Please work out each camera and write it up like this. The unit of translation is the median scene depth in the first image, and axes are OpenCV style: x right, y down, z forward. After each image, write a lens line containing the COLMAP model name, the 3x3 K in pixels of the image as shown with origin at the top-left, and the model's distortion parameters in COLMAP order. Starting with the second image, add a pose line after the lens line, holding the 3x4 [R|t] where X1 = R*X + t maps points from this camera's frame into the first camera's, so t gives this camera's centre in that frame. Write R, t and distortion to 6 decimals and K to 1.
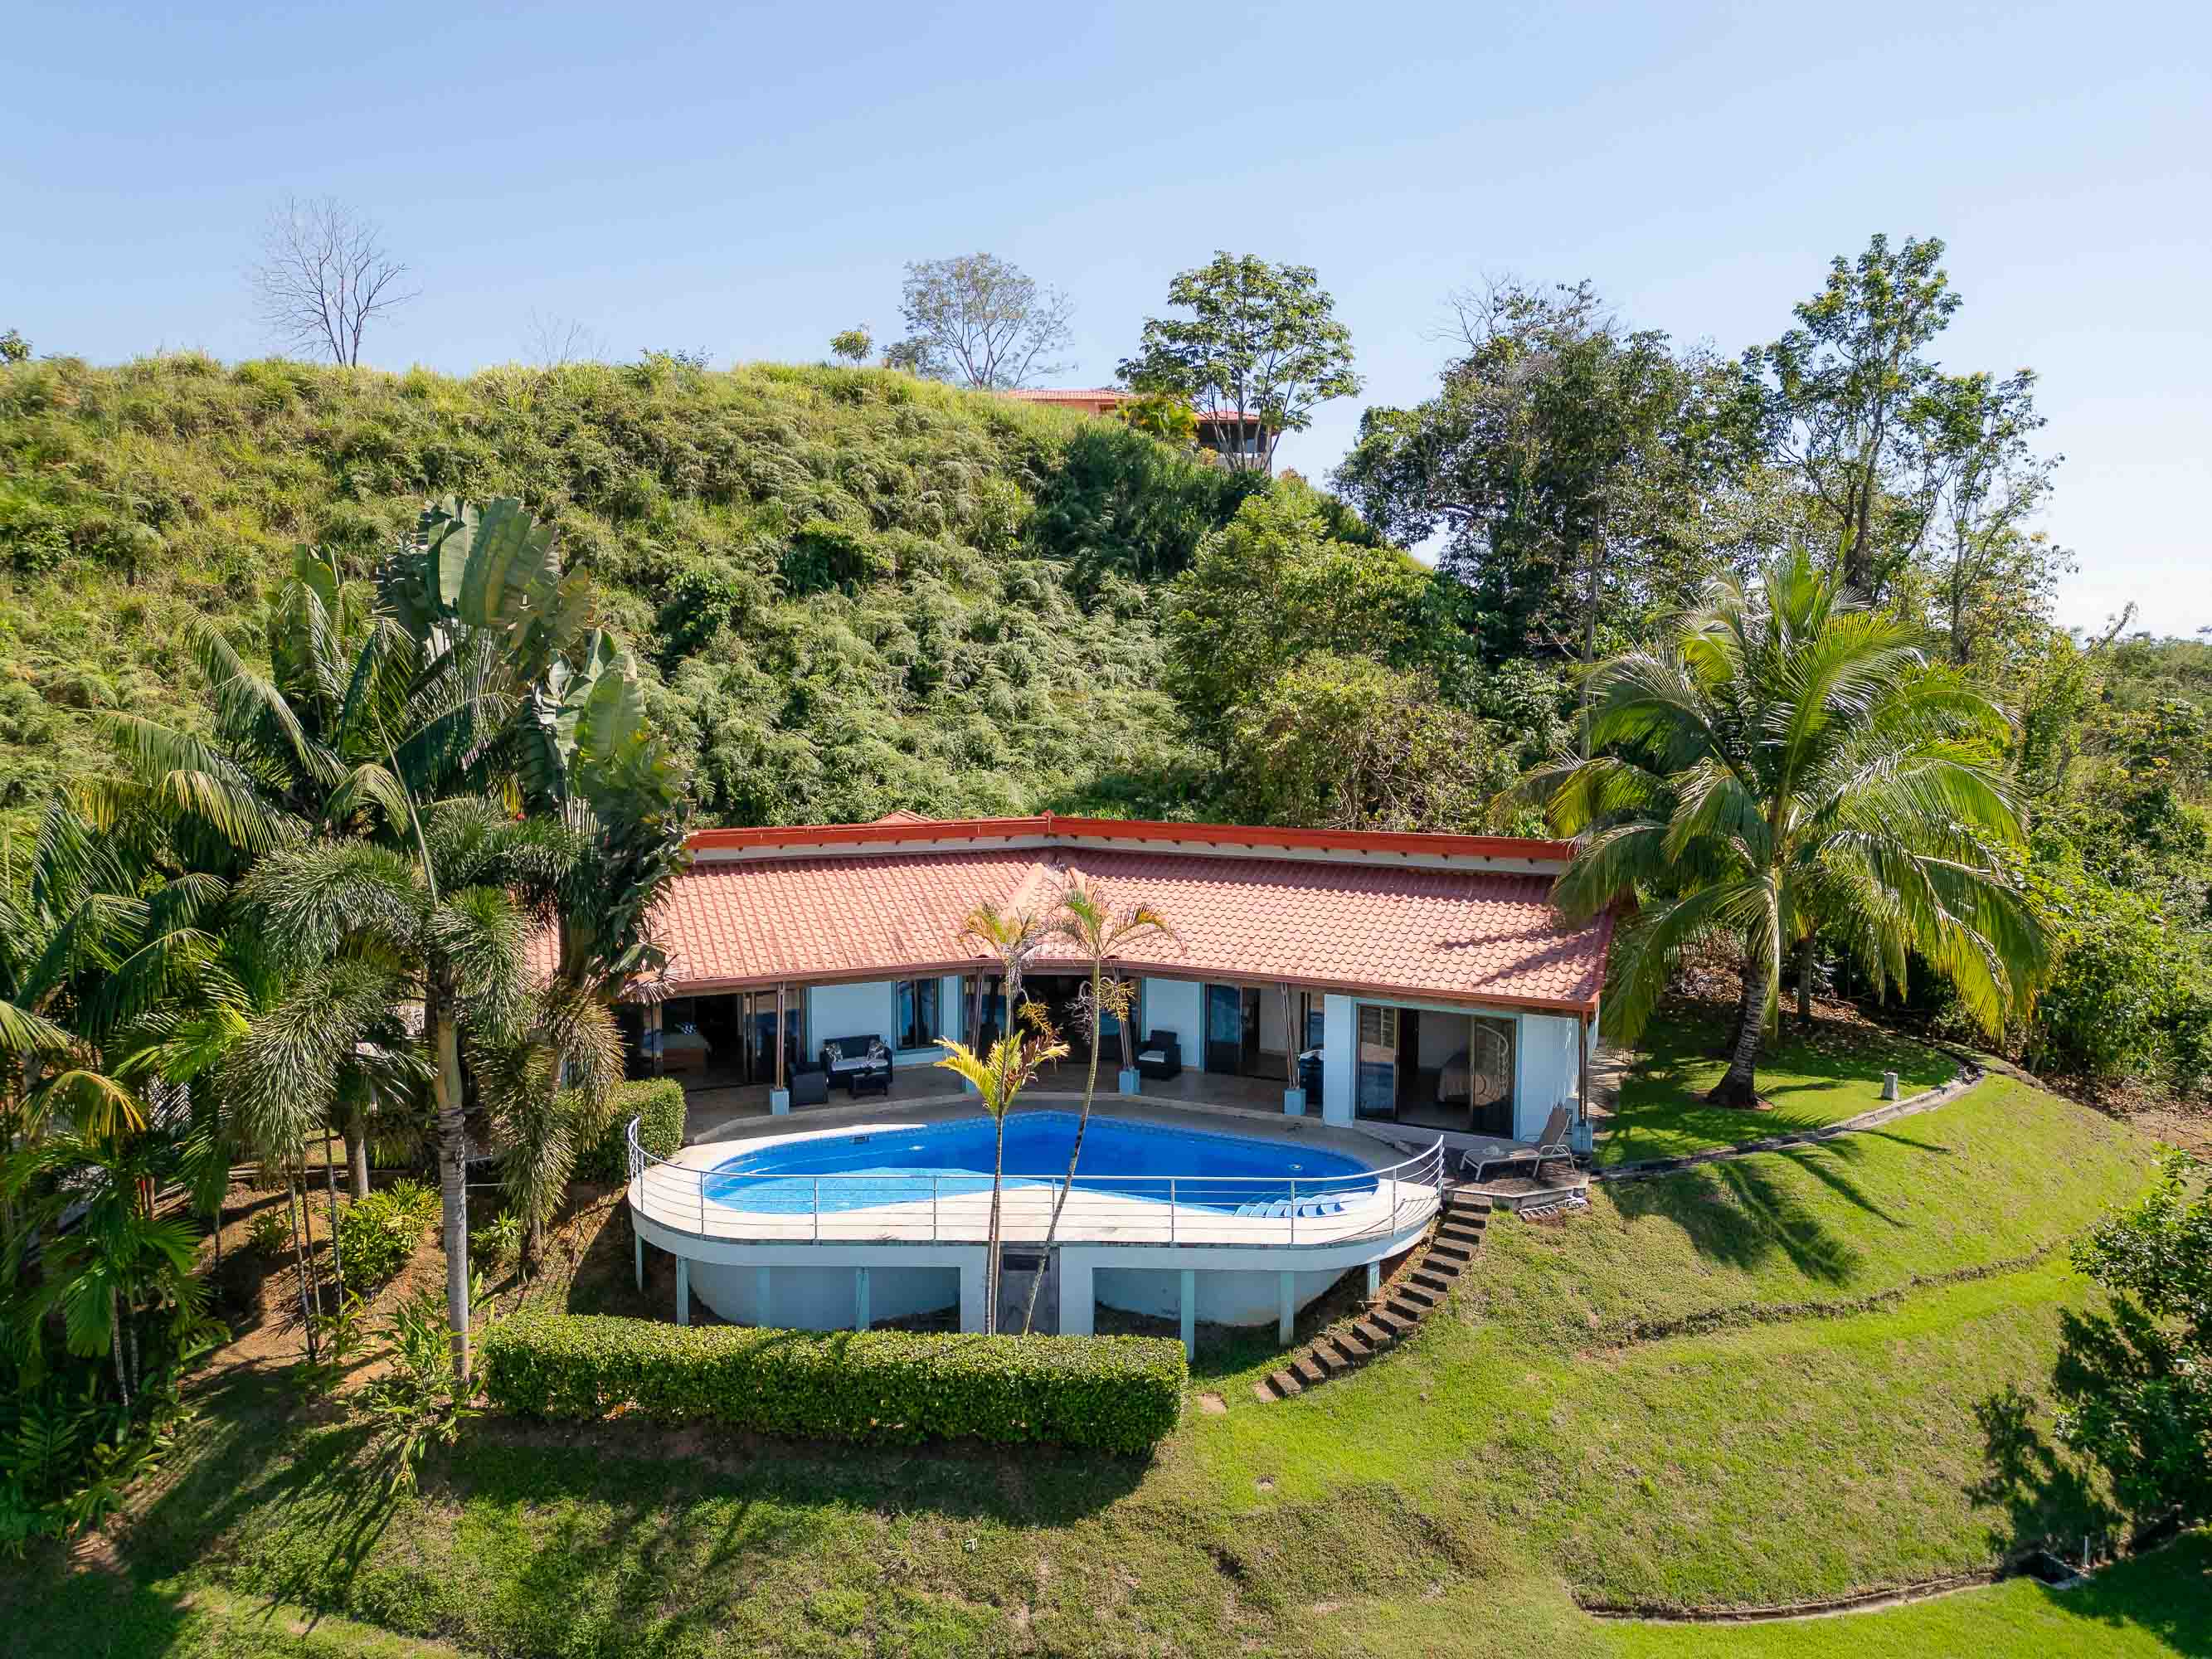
lens RADIAL K [[1554.4, 0, 1120.9], [0, 1554.4, 847.3], [0, 0, 1]] dist [0.052090, -0.048507]
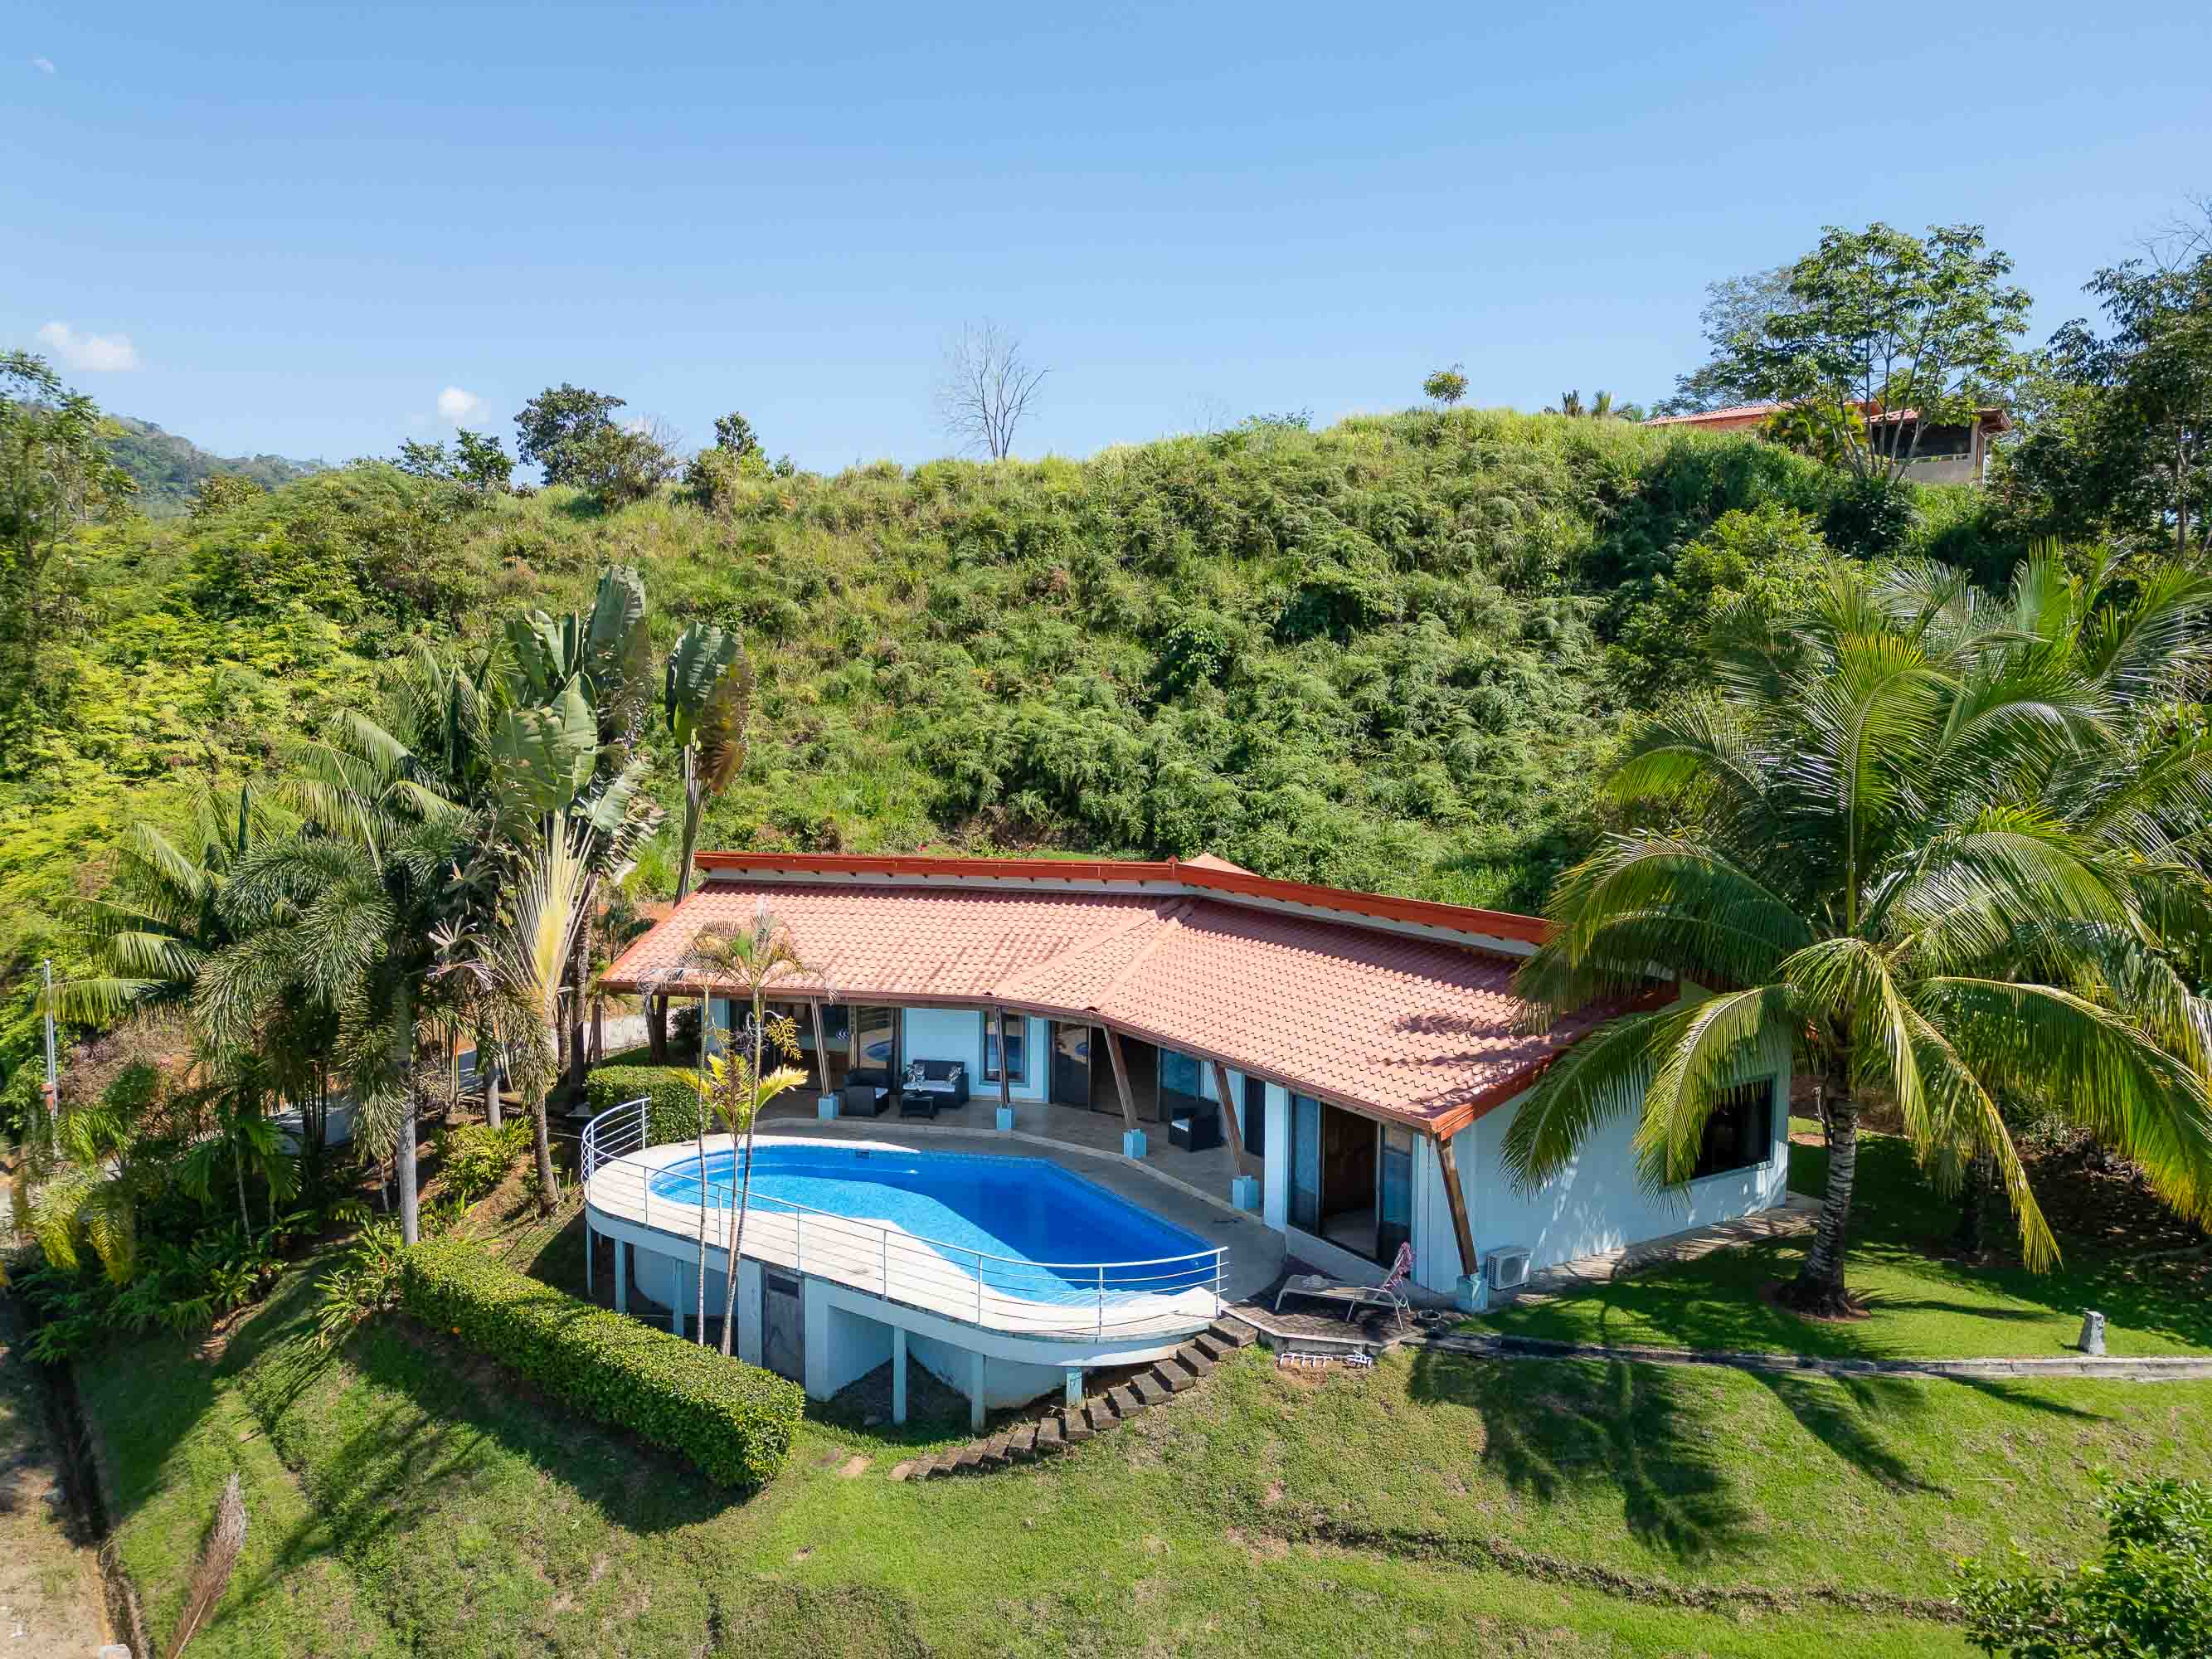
lens RADIAL K [[1554.4, 0, 1101.6], [0, 1554.4, 841.0], [0, 0, 1]] dist [0.052090, -0.048507]
pose [[0.823931, 0.047617, -0.564686, 0.277009], [-0.067973, 0.997574, -0.015058, -0.009674], [0.562599, 0.050790, 0.825168, 0.105003]]
